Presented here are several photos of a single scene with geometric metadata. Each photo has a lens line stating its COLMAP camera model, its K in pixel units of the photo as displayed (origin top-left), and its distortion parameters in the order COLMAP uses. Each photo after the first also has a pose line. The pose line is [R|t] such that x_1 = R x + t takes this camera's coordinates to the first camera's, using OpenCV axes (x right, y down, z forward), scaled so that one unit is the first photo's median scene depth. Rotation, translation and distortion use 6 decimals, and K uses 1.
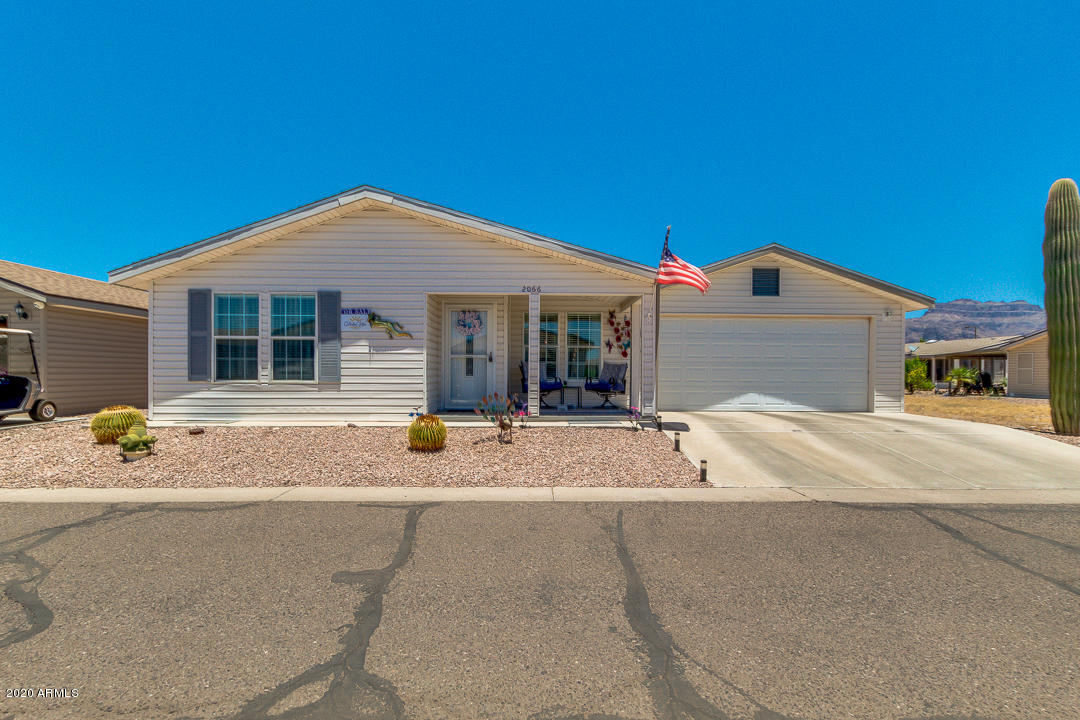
lens RADIAL K [[510.7, 0, 541.4], [0, 510.7, 376.0], [0, 0, 1]] dist [0.004552, -0.000354]
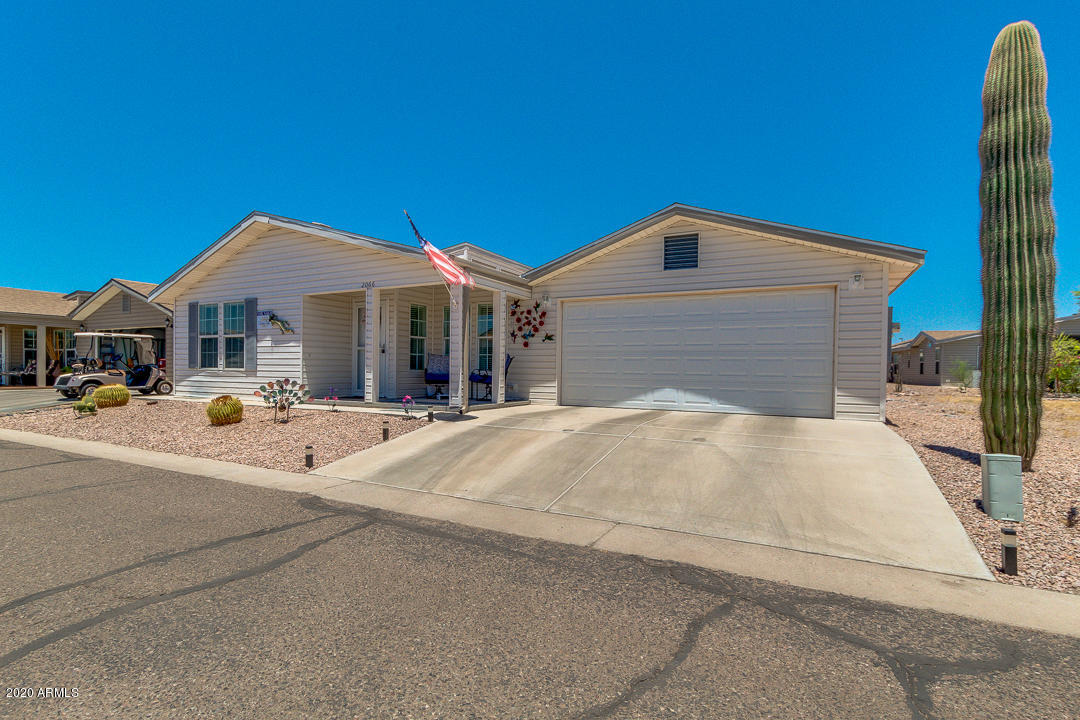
lens RADIAL K [[510.7, 0, 541.4], [0, 510.7, 376.0], [0, 0, 1]] dist [0.004552, -0.000354]
pose [[0.875737, 0.011155, -0.482660, 0.830083], [-0.008164, 0.999932, 0.008297, 0.010745], [0.482719, -0.003326, 0.875769, 0.235850]]
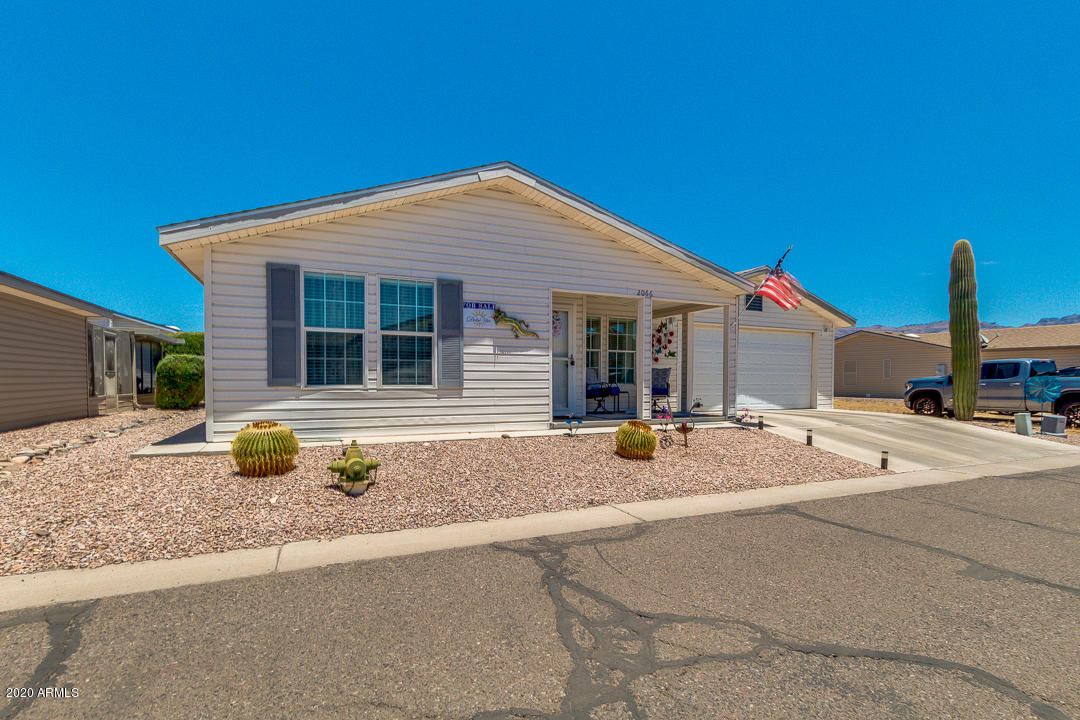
lens RADIAL K [[517.4, 0, 534.1], [0, 517.4, 387.8], [0, 0, 1]] dist [0.009936, -0.000033]
pose [[0.916738, -0.006544, 0.399436, -0.631339], [0.000671, 0.999890, 0.014842, 0.000258], [-0.399489, -0.013339, 0.916641, 0.155988]]
